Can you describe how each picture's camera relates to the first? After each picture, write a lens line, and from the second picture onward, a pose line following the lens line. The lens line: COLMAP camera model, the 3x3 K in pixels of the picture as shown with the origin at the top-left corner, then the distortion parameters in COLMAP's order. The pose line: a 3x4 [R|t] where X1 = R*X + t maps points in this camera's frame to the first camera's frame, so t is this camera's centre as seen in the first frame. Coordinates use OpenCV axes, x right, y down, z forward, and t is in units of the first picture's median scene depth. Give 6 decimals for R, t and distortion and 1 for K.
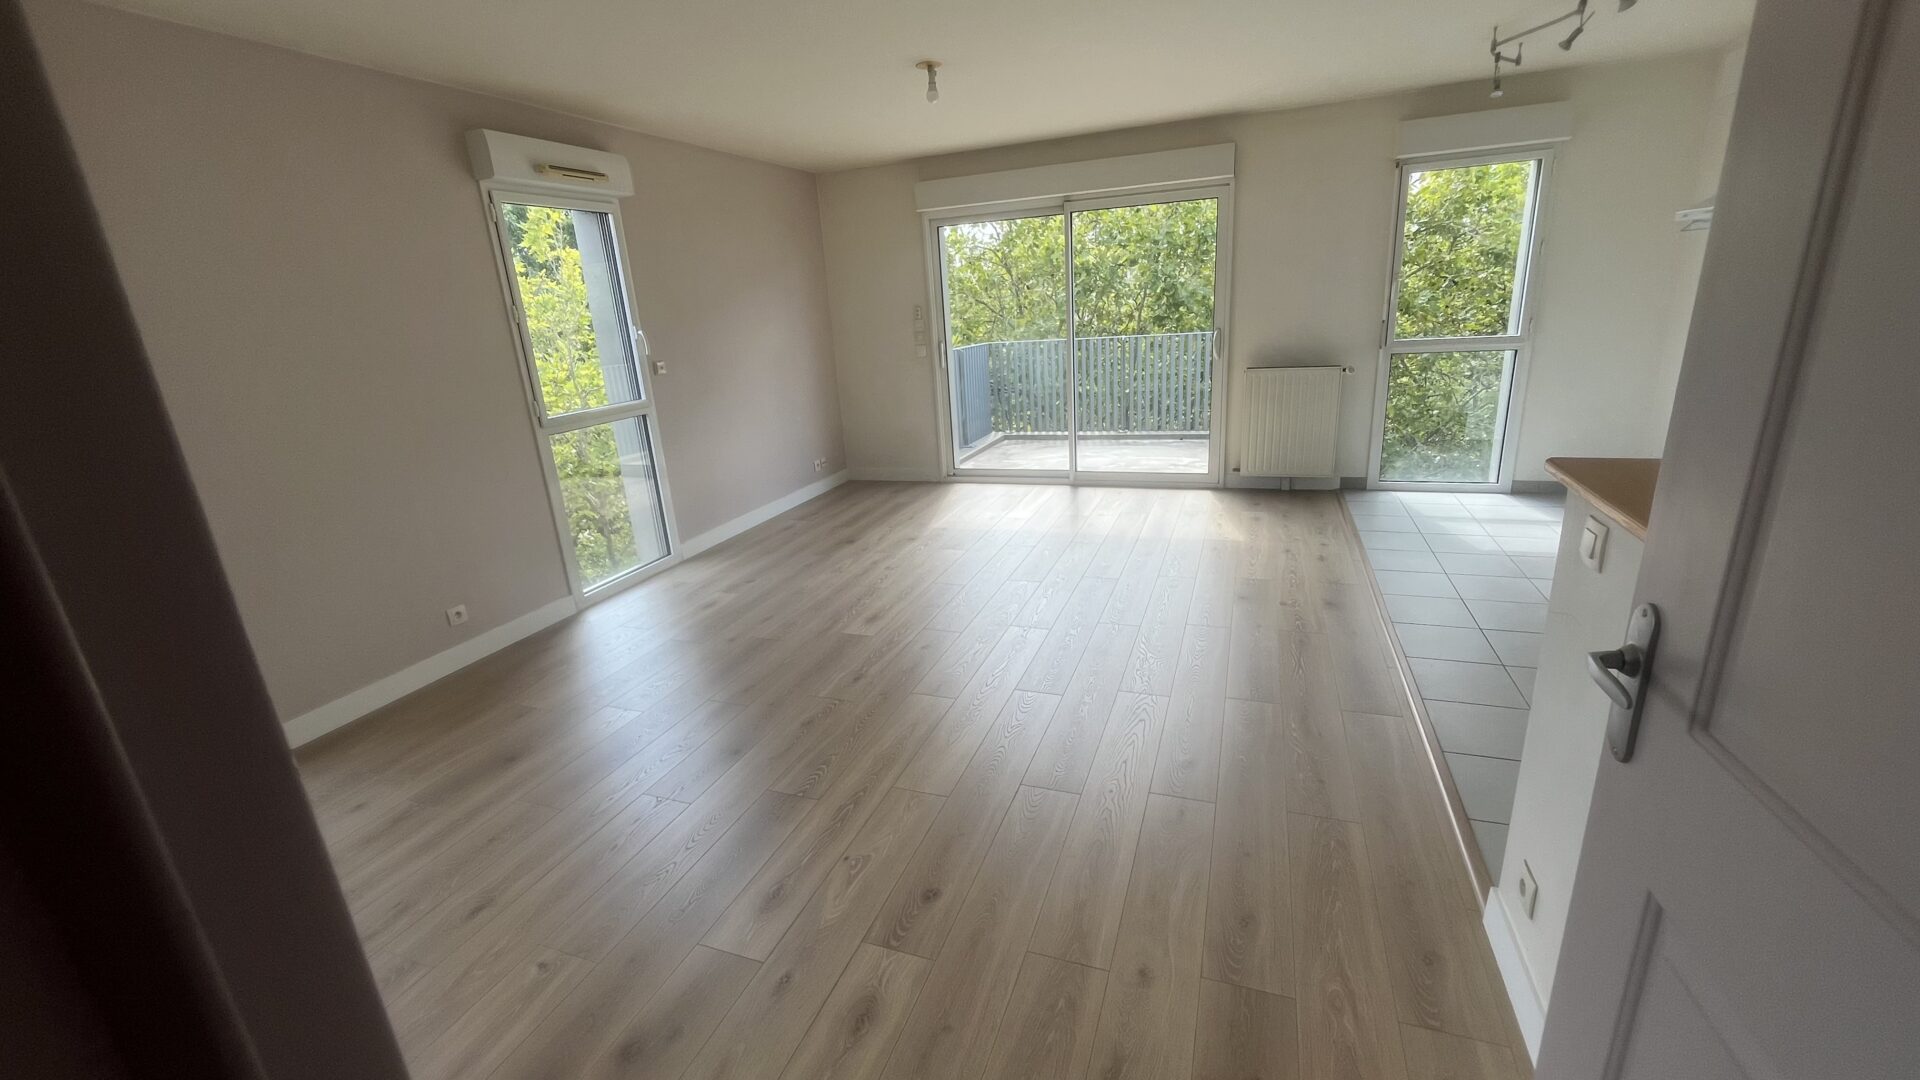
lens RADIAL K [[772.5, 0, 957.7], [0, 772.5, 537.5], [0, 0, 1]] dist [0.001091, 0.000111]
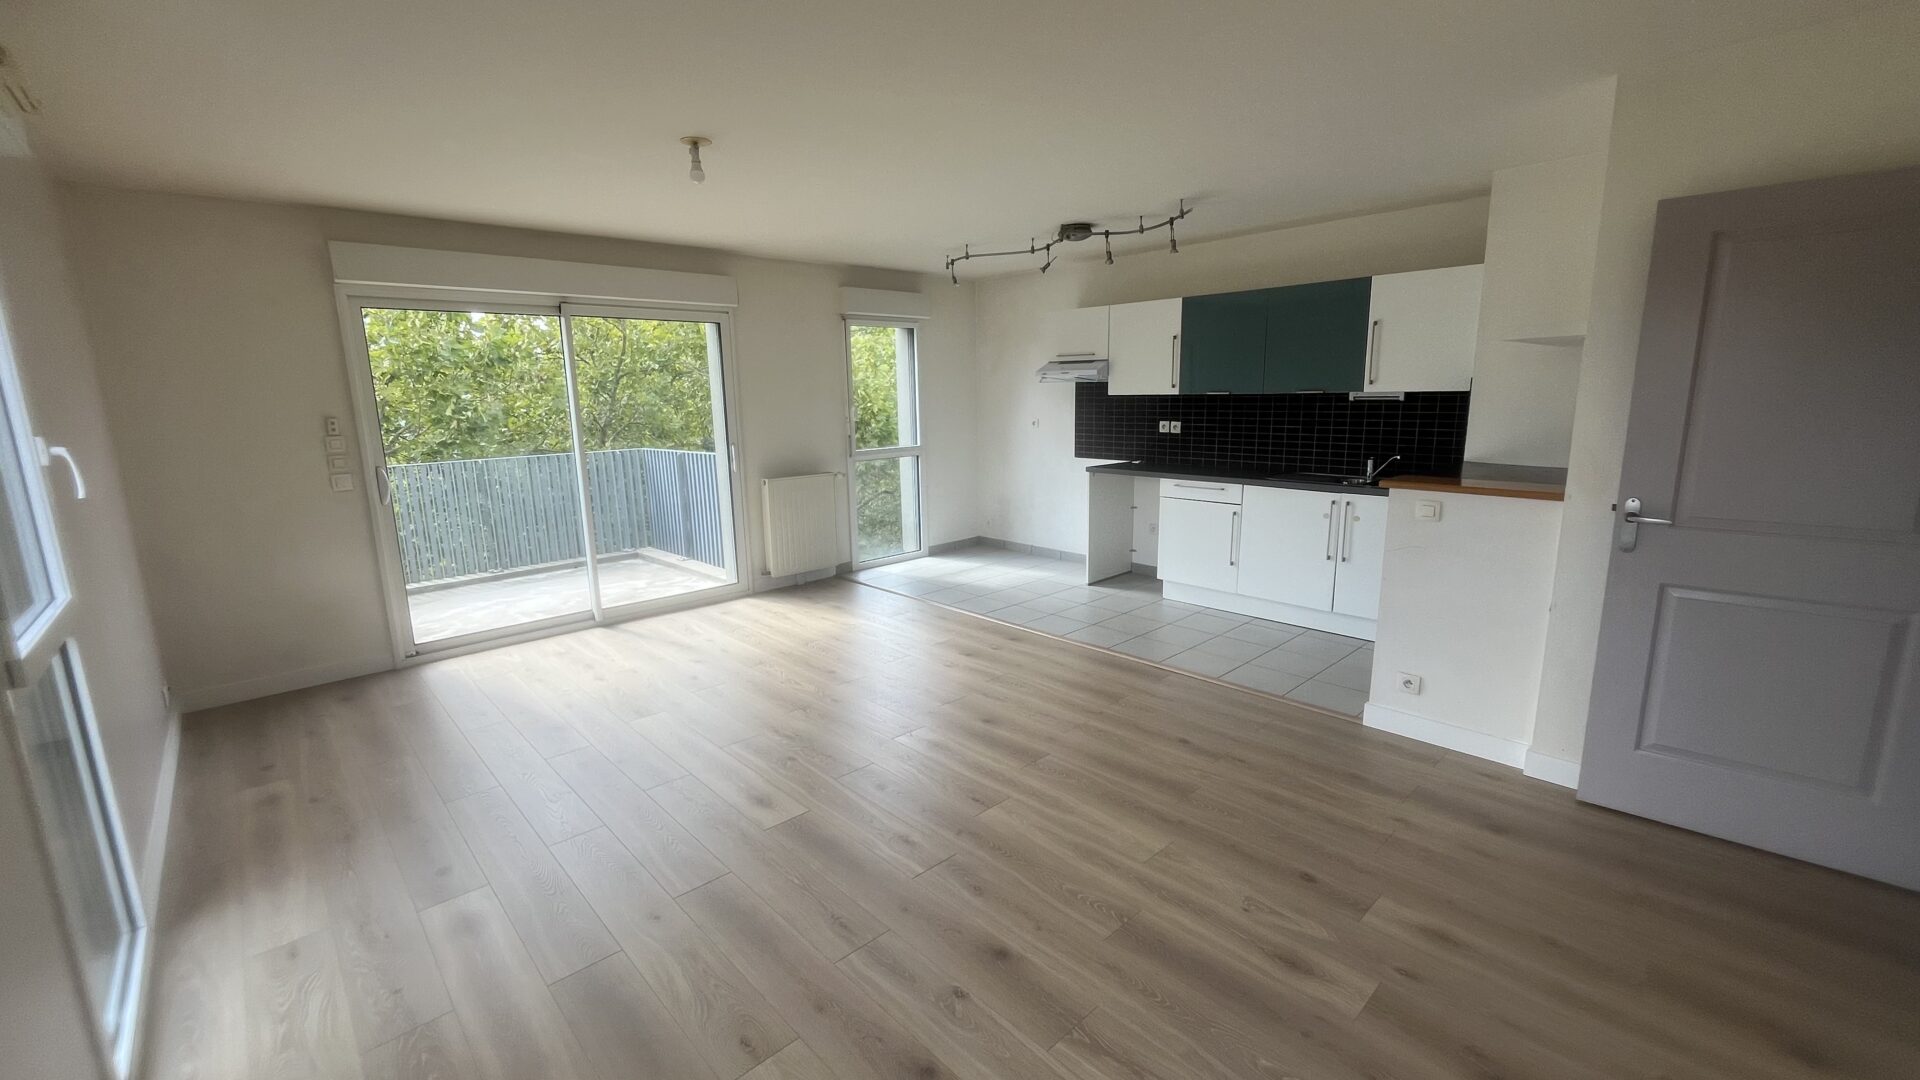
lens RADIAL K [[772.5, 0, 957.7], [0, 772.5, 537.5], [0, 0, 1]] dist [0.001091, 0.000111]
pose [[0.448901, -0.113974, 0.886283, -0.469414], [0.256253, 0.966594, -0.005490, -0.064925], [-0.856051, 0.229577, 0.463111, 0.289310]]
